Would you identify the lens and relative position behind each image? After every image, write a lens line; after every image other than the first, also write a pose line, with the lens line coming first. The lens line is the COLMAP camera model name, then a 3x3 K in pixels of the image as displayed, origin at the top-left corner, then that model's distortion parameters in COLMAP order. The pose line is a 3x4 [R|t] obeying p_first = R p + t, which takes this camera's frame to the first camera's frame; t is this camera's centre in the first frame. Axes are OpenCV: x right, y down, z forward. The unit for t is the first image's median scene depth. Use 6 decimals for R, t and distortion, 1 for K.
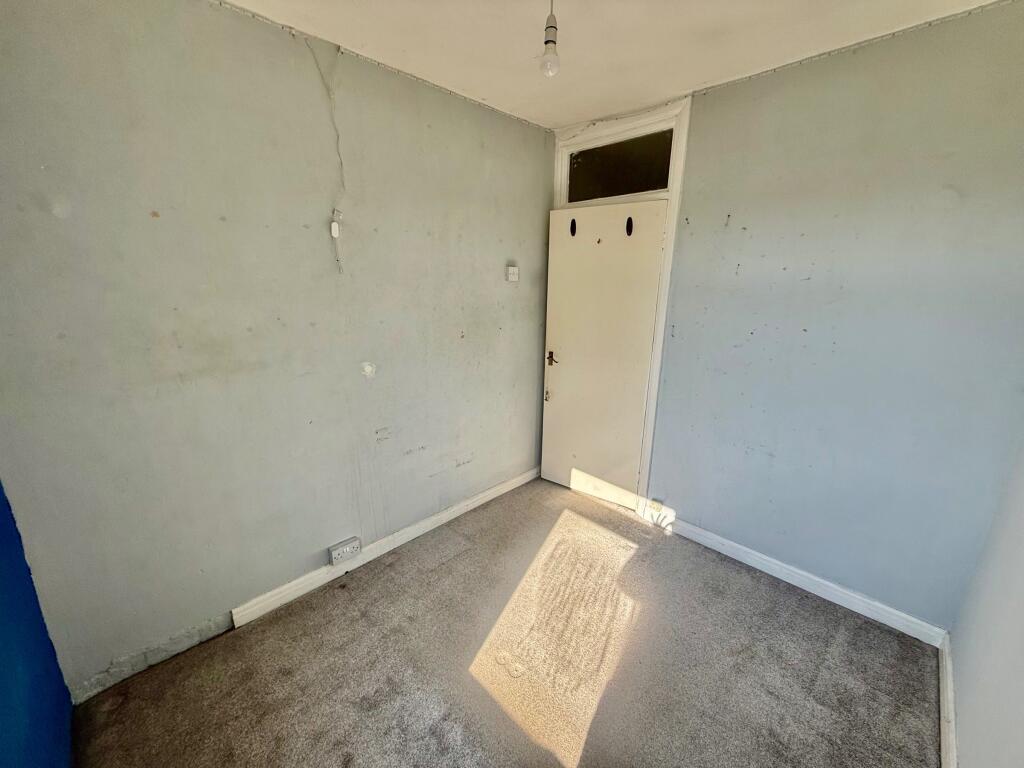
lens RADIAL K [[406.9, 0, 509.4], [0, 406.9, 384.9], [0, 0, 1]] dist [-0.001105, 0.000272]
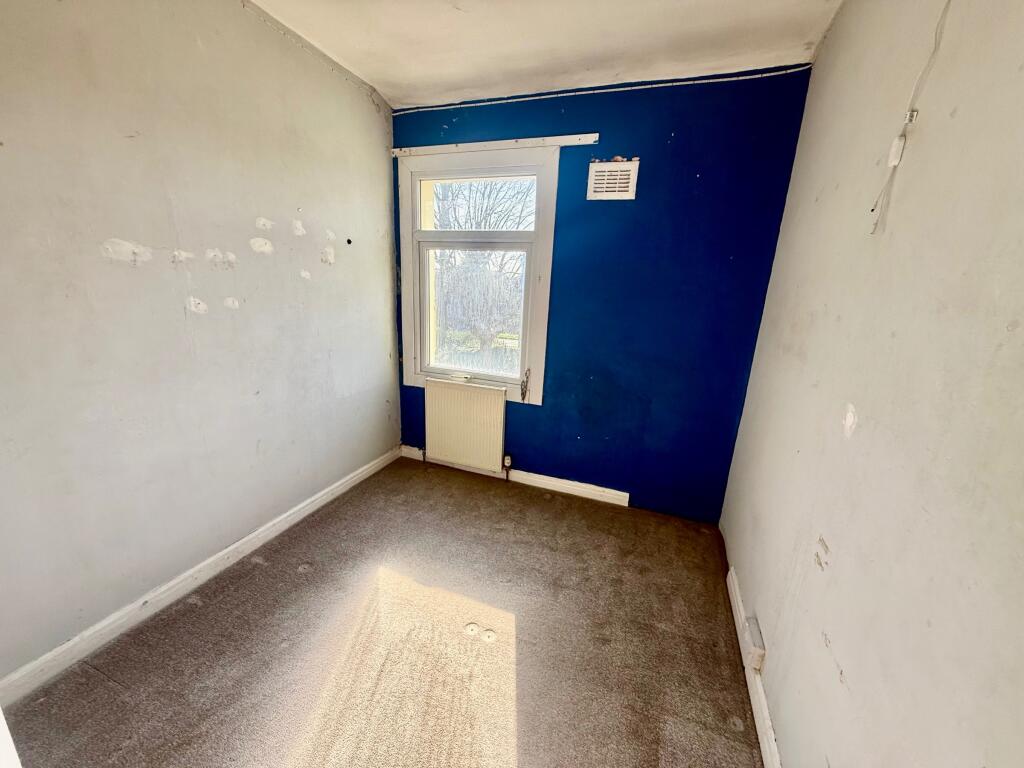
lens RADIAL K [[406.9, 0, 509.4], [0, 406.9, 384.9], [0, 0, 1]] dist [-0.001105, 0.000272]
pose [[-0.908544, 0.052843, -0.414434, 0.297954], [-0.162908, 0.868641, 0.467893, -0.289506], [0.384719, 0.492616, -0.780590, 1.426056]]
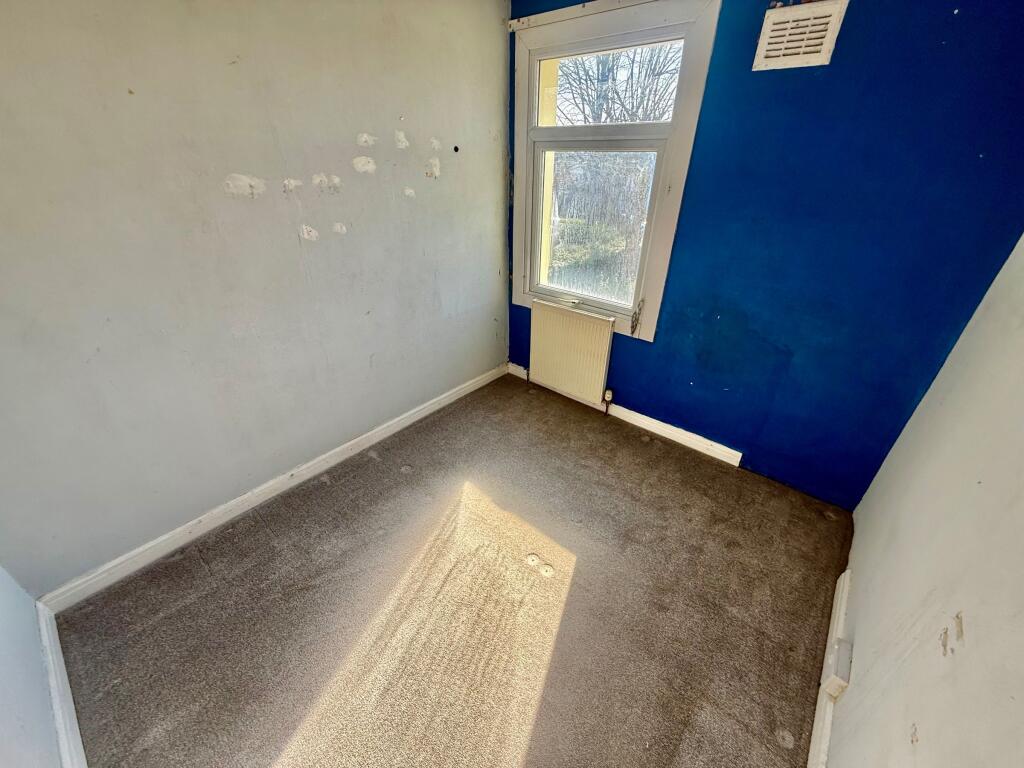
lens RADIAL K [[406.9, 0, 509.4], [0, 406.9, 384.9], [0, 0, 1]] dist [-0.001105, 0.000272]
pose [[-0.996406, 0.019645, -0.082398, 0.148255], [-0.043862, 0.712520, 0.700279, -0.352235], [0.072468, 0.701377, -0.709098, 1.341928]]
